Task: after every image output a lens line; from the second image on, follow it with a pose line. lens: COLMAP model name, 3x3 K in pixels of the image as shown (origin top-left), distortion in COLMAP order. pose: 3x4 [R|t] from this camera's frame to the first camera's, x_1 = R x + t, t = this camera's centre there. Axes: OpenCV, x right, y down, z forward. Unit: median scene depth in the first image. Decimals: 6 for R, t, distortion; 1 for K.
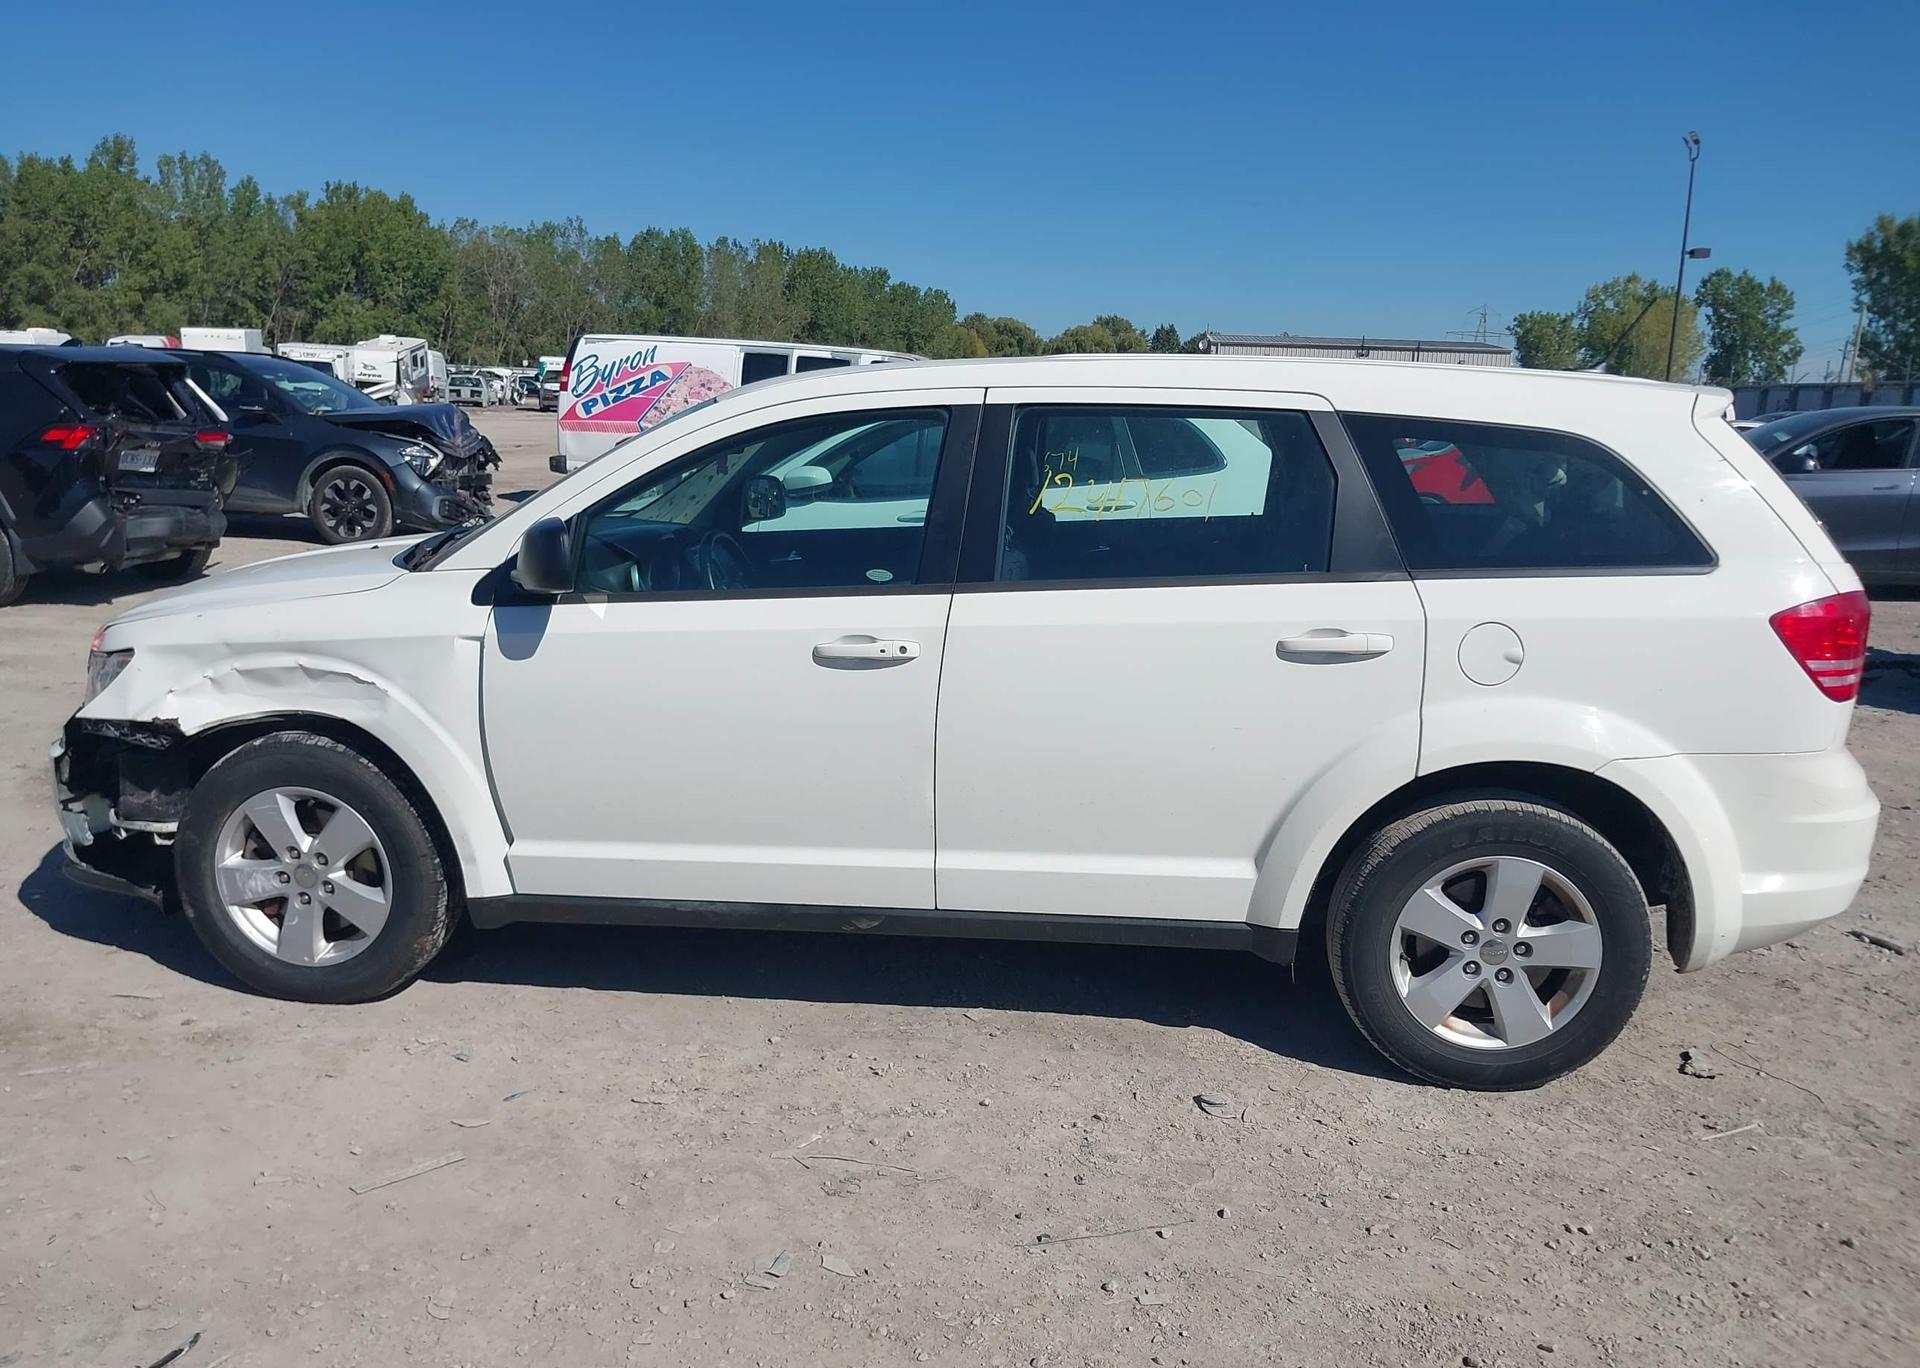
lens RADIAL K [[1549.7, 0, 982.0], [0, 1549.7, 686.7], [0, 0, 1]] dist [0.044930, -0.086077]
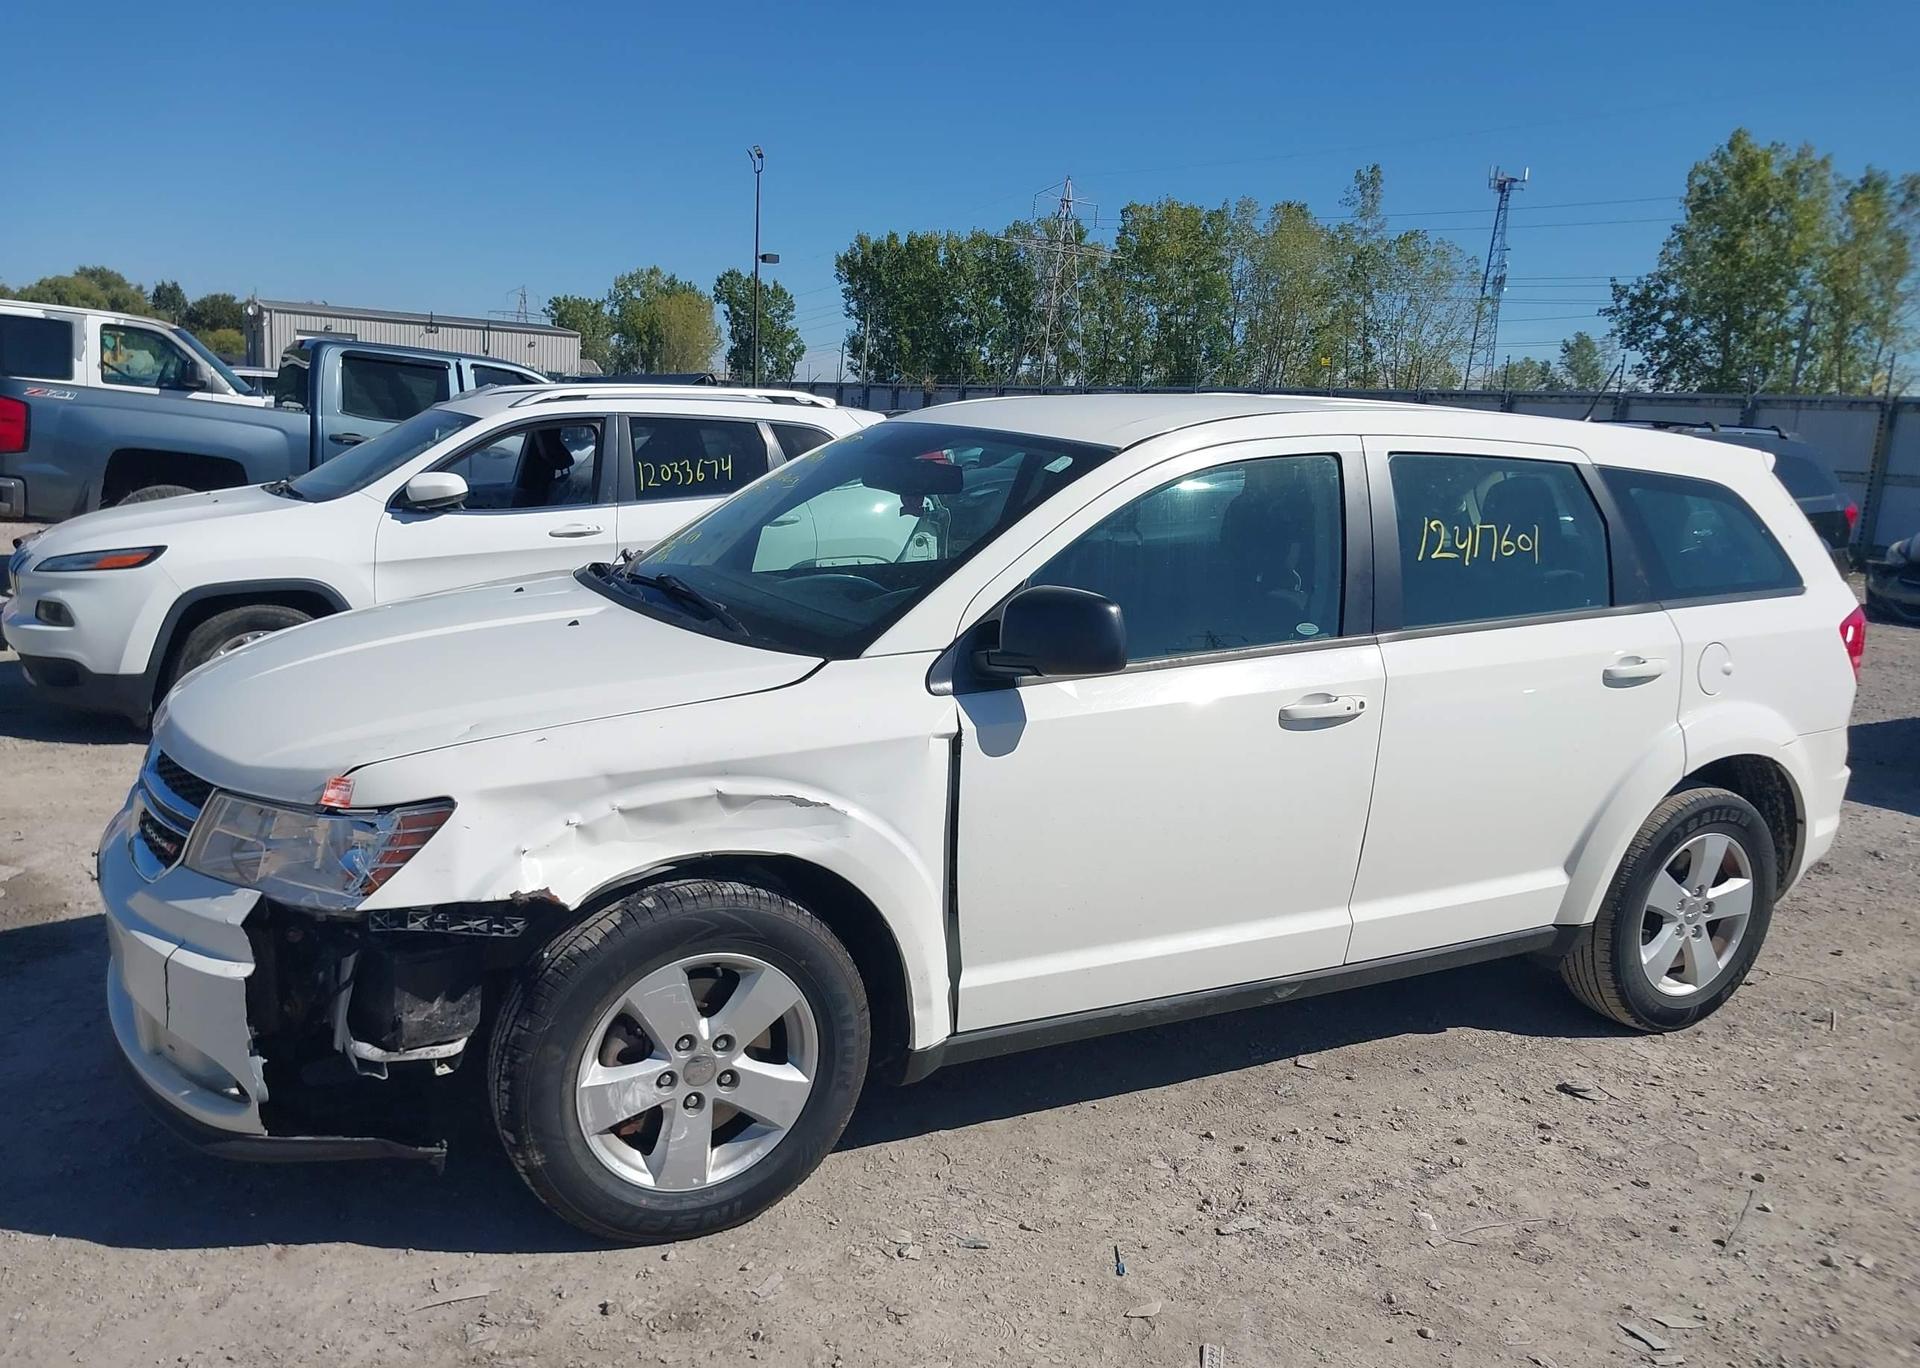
lens RADIAL K [[1536.4, 0, 1019.0], [0, 1536.4, 684.1], [0, 0, 1]] dist [0.011813, -0.011930]
pose [[0.812040, -0.075952, 0.578639, -0.721202], [0.068517, 0.997046, 0.034718, -0.078991], [-0.579566, 0.011454, 0.814845, 0.306574]]
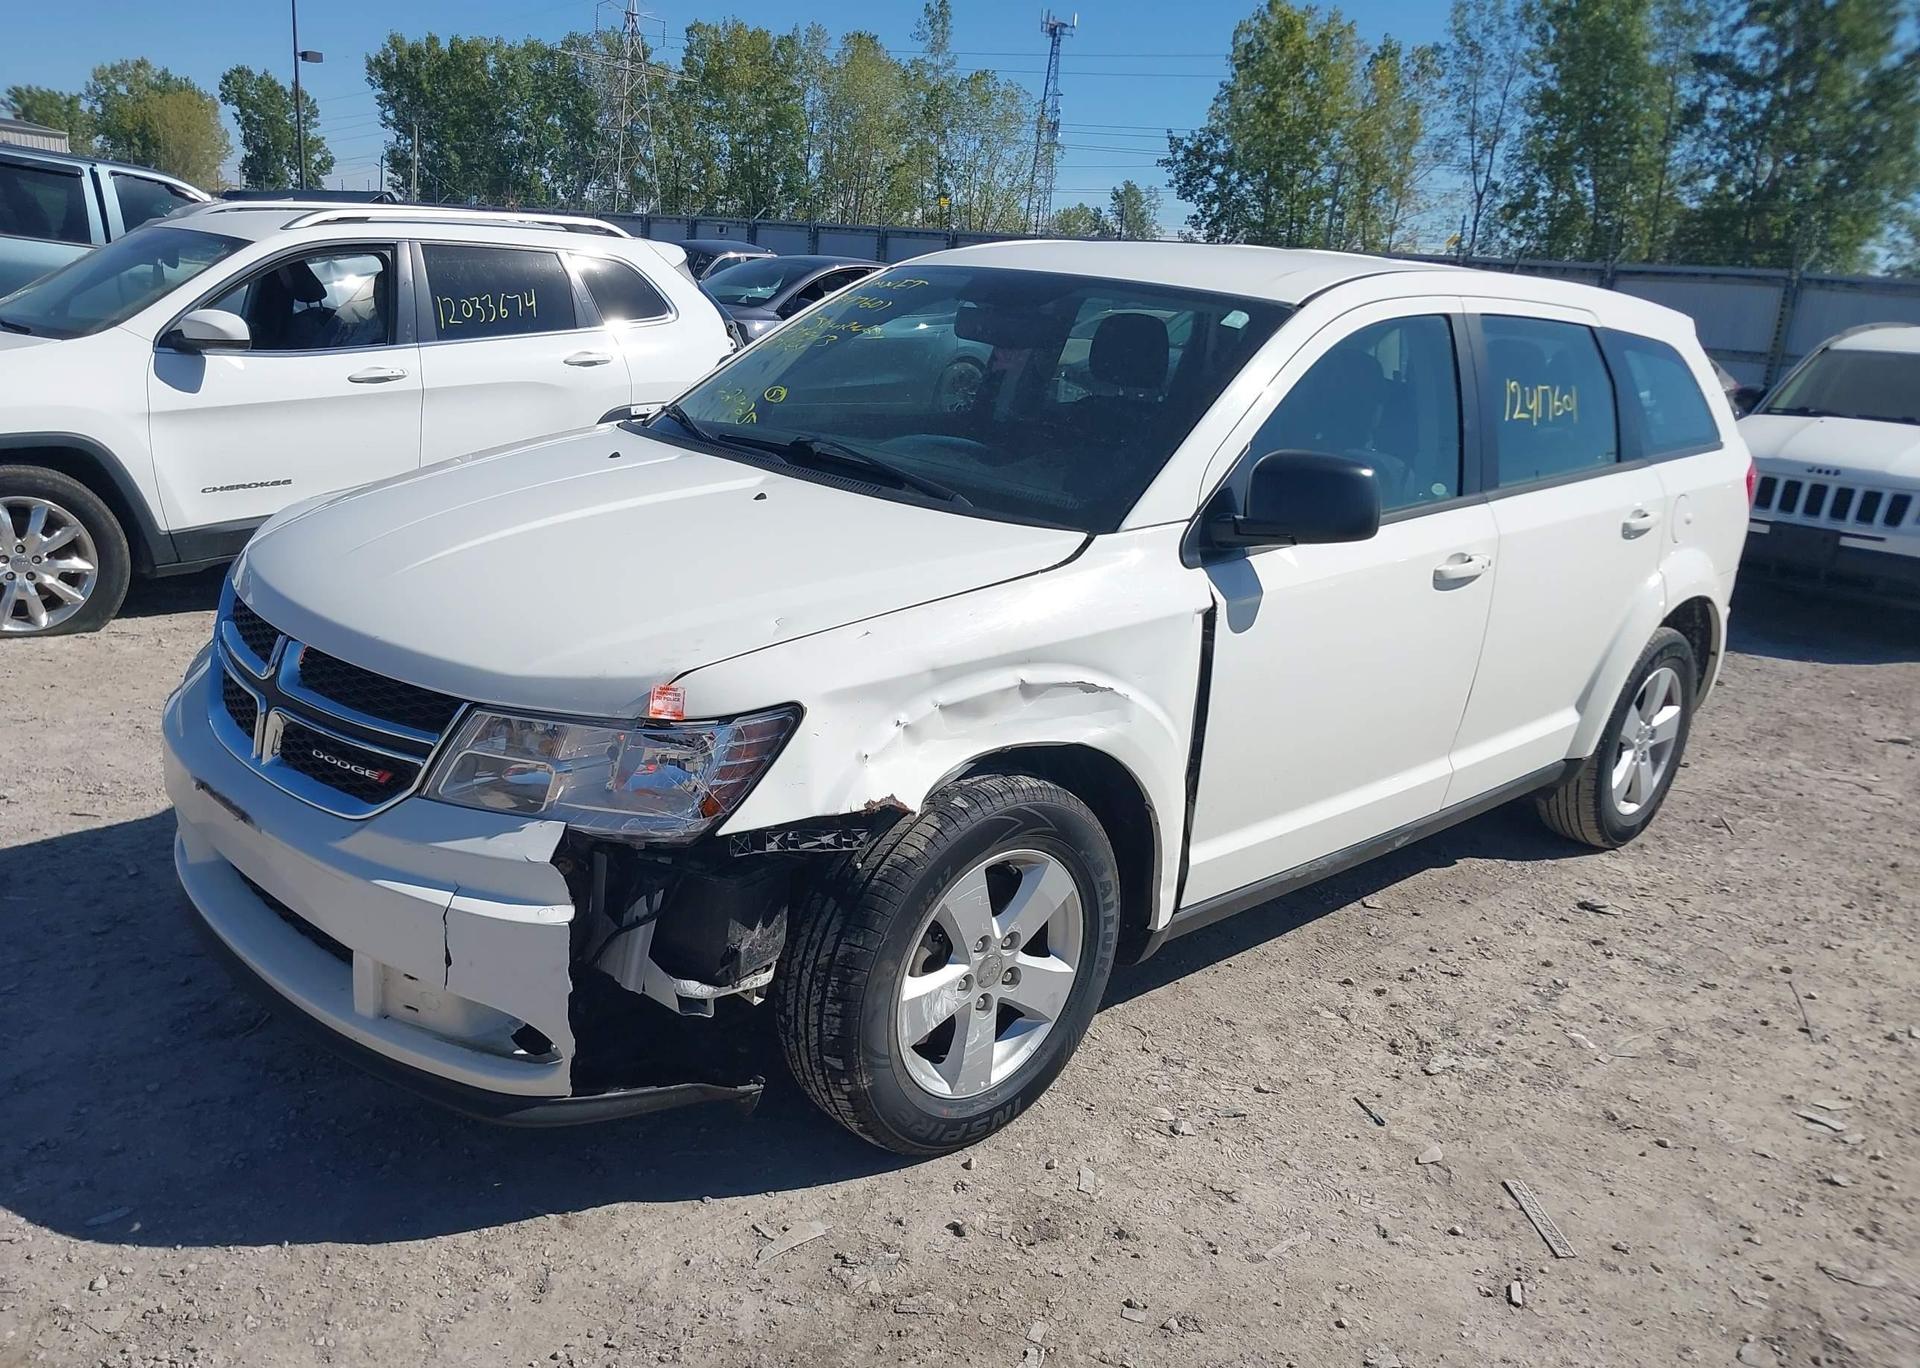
lens RADIAL K [[1515.1, 0, 1031.2], [0, 1515.1, 671.9], [0, 0, 1]] dist [0.035039, -0.048538]
pose [[0.618614, -0.163491, 0.768497, -0.929984], [0.073841, 0.985879, 0.150297, -0.116411], [-0.782218, -0.036229, 0.621951, 0.559277]]
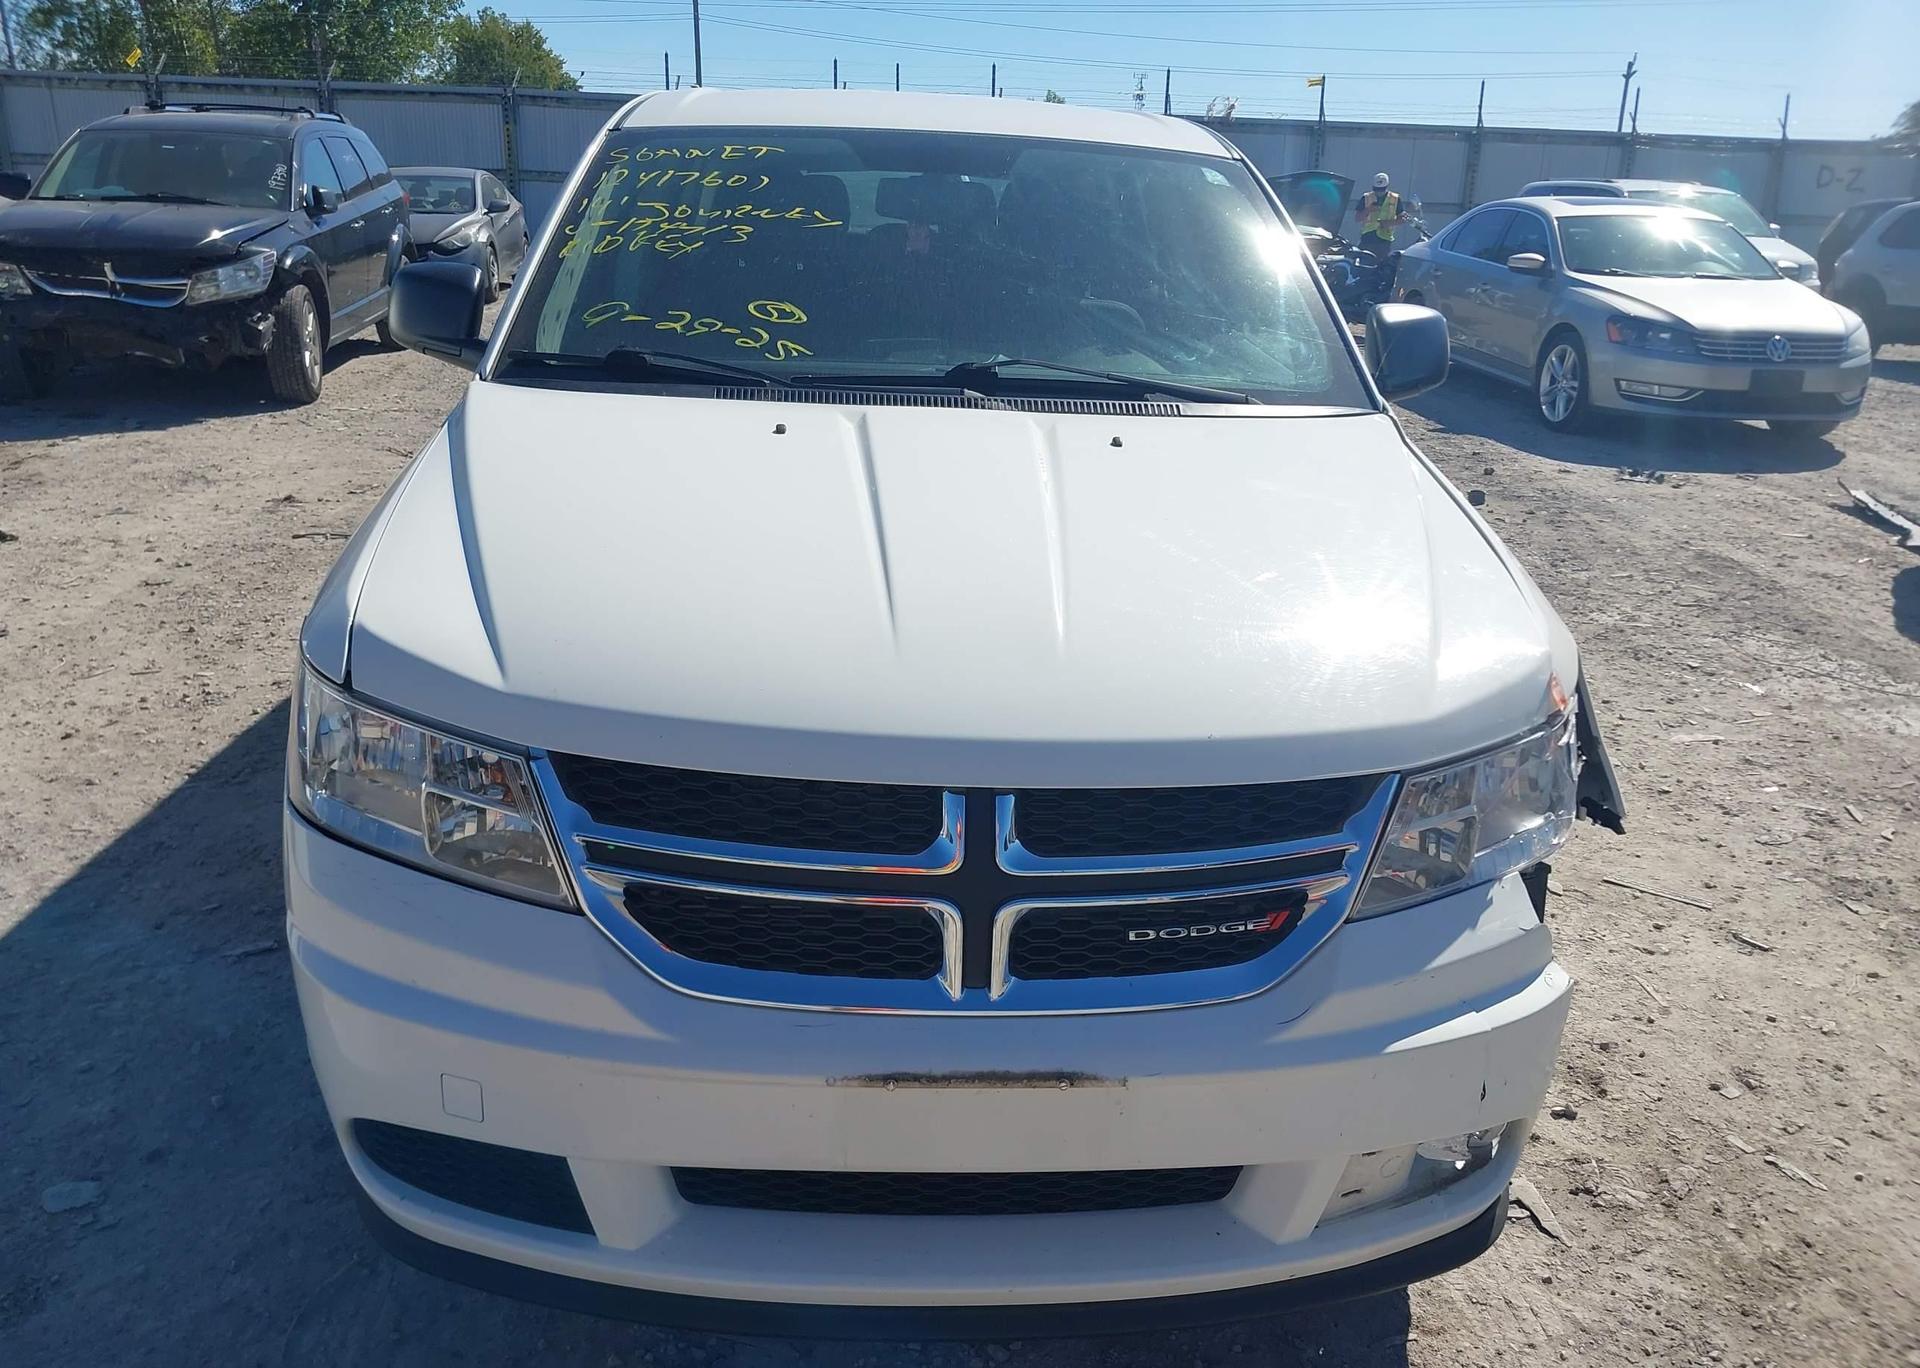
lens RADIAL K [[1455.1, 0, 960.0], [0, 1455.1, 684.0], [0, 0, 1]] dist [0.005102, 0.000050]
pose [[-0.156922, -0.343546, 0.925933, -0.966399], [0.140737, 0.920201, 0.365271, -0.224508], [-0.977532, 0.187632, -0.096050, 1.267737]]
